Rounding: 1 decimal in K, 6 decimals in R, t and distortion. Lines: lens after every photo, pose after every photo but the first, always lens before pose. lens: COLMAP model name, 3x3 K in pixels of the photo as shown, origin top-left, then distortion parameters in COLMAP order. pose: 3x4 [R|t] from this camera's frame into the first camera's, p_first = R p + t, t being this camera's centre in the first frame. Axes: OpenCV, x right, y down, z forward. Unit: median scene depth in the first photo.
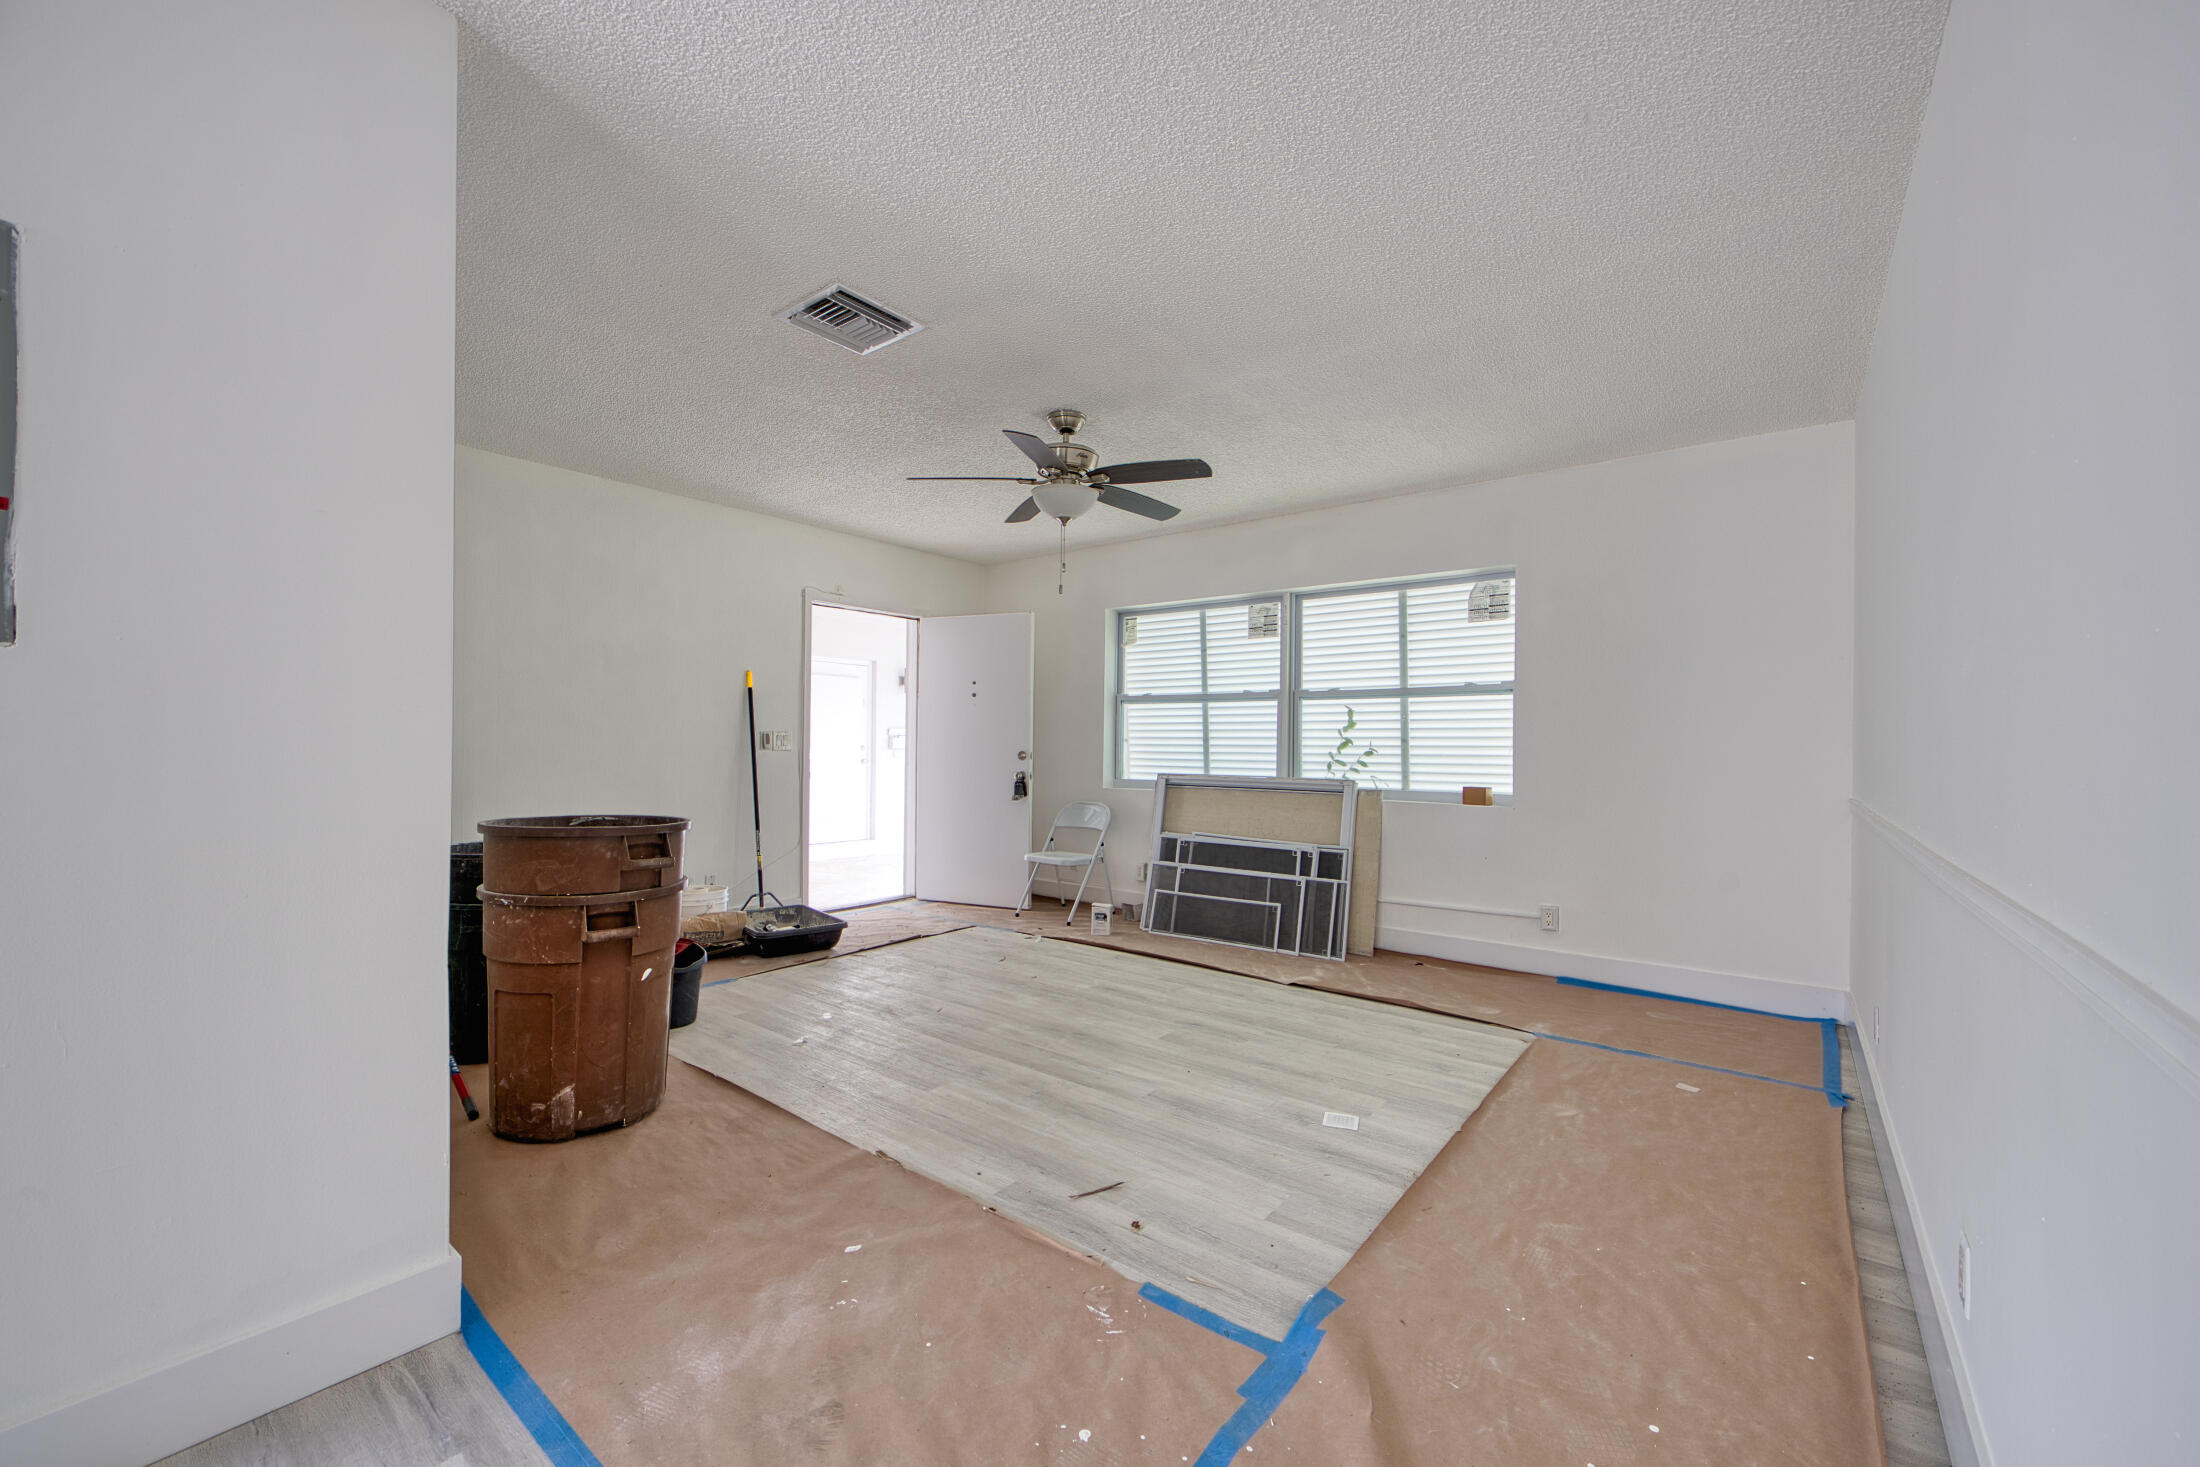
lens RADIAL K [[863.4, 0, 1098.7], [0, 863.4, 741.1], [0, 0, 1]] dist [-0.000247, 0.000108]
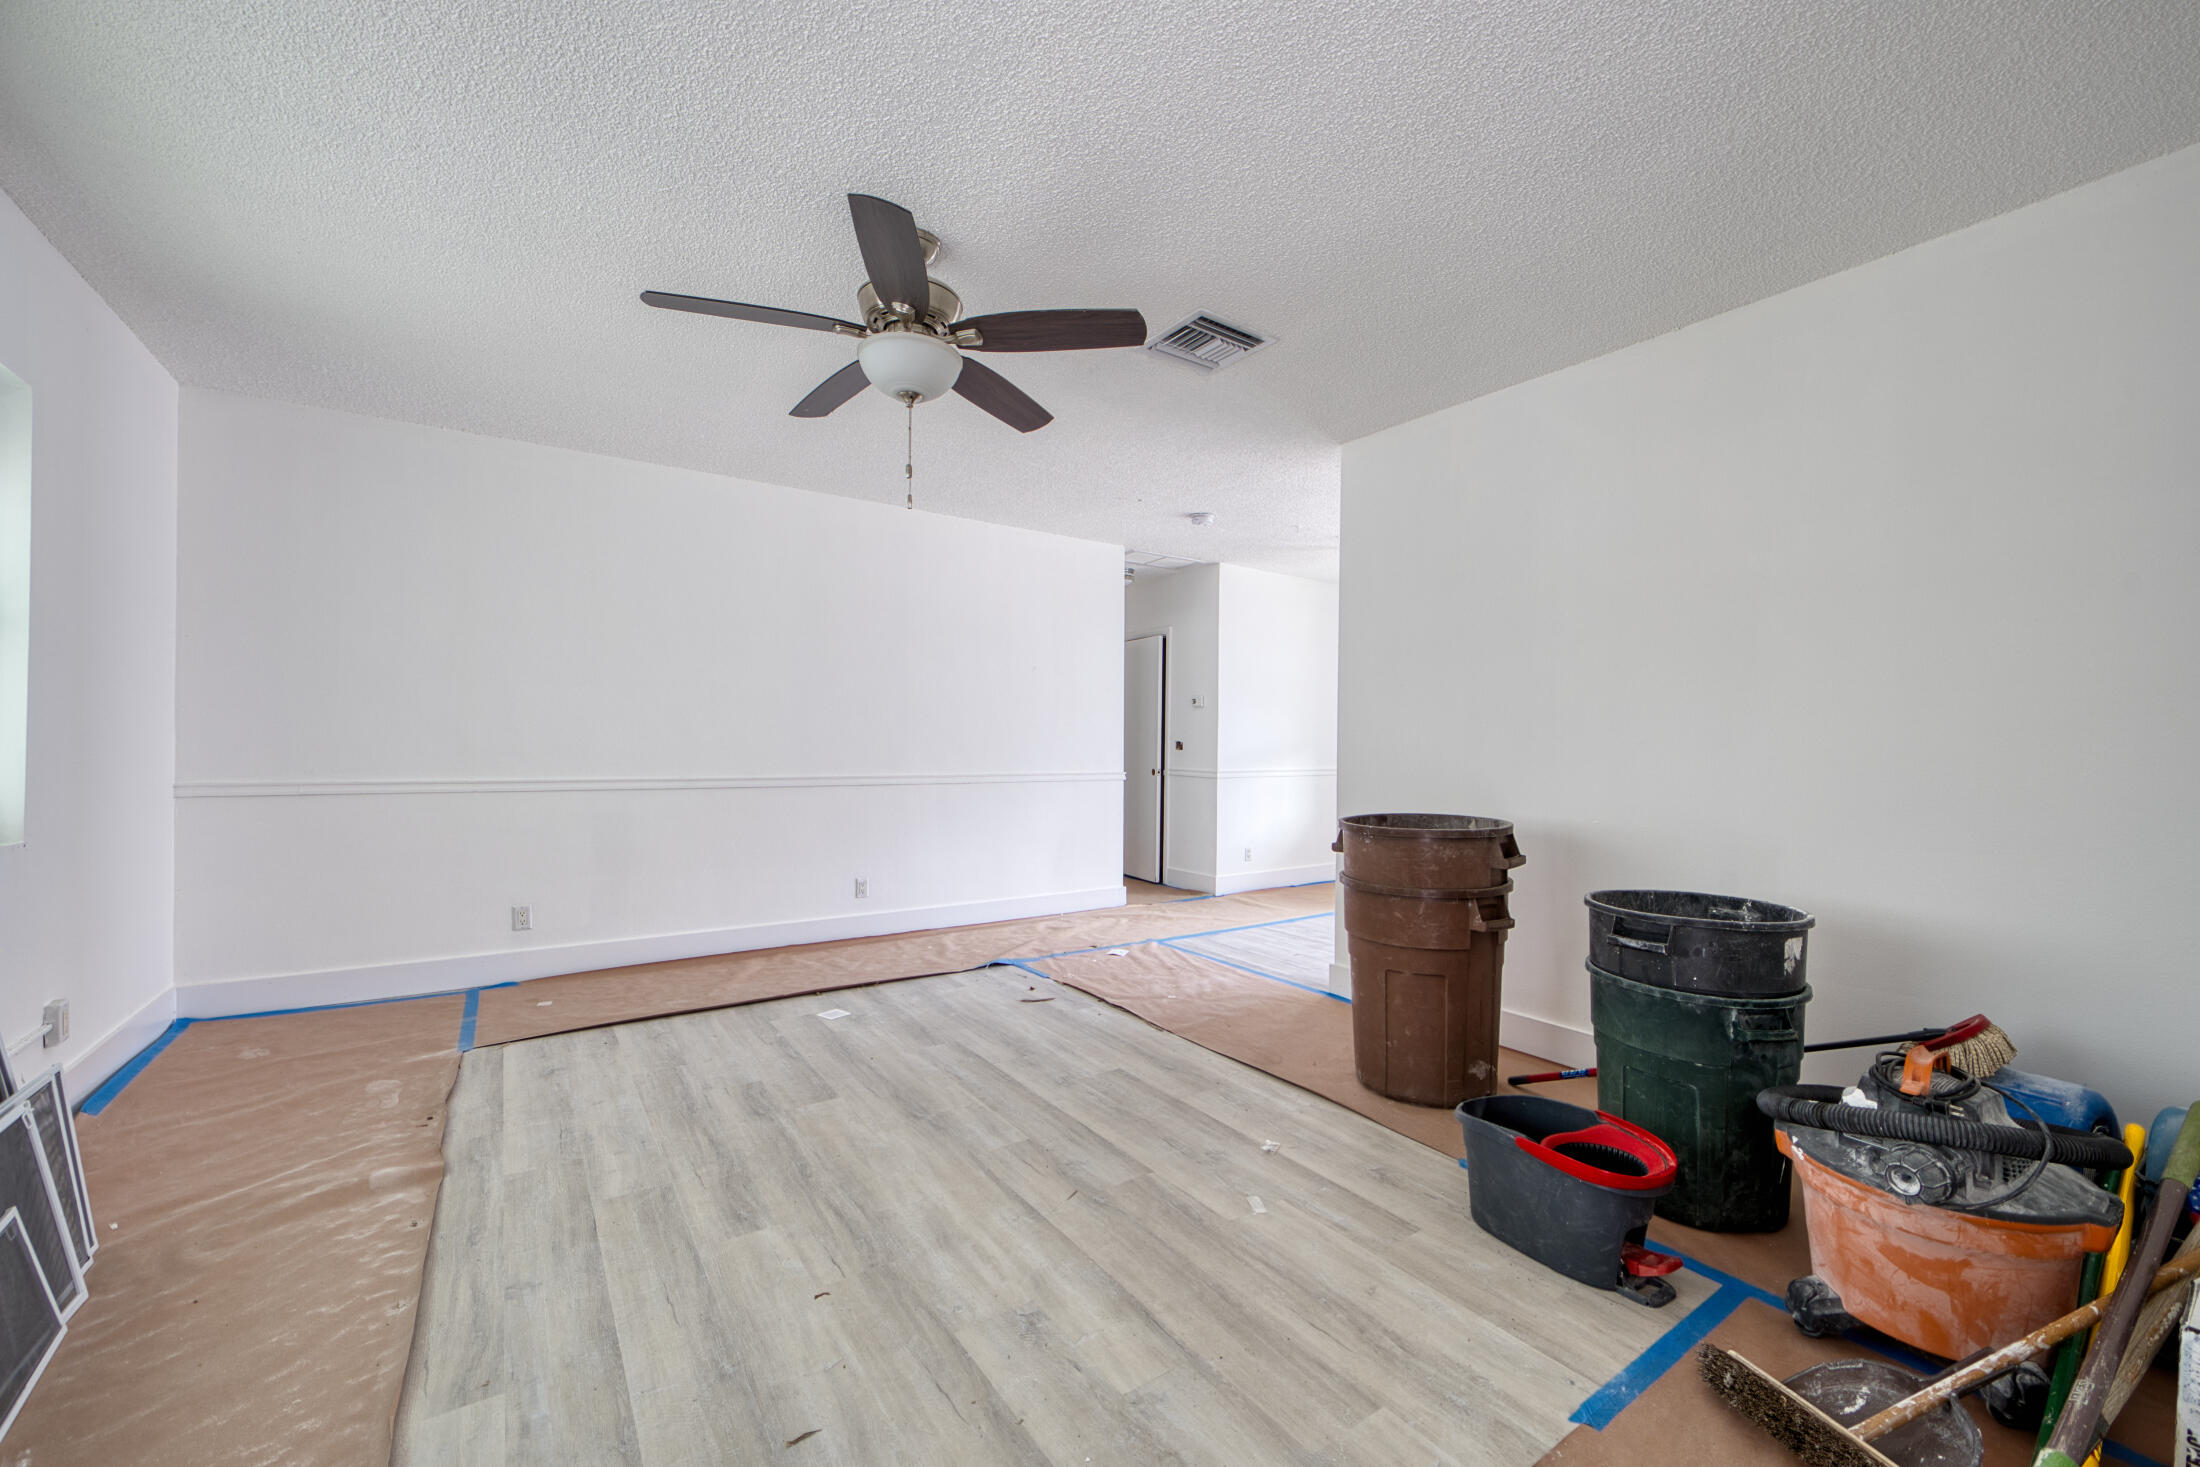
lens RADIAL K [[863.4, 0, 1099.4], [0, 863.4, 738.7], [0, 0, 1]] dist [-0.000247, 0.000108]
pose [[-0.955759, -0.017038, 0.293656, -0.404352], [-0.020652, 0.999744, -0.009211, 0.004944], [-0.293424, -0.014868, -0.955867, 1.713115]]
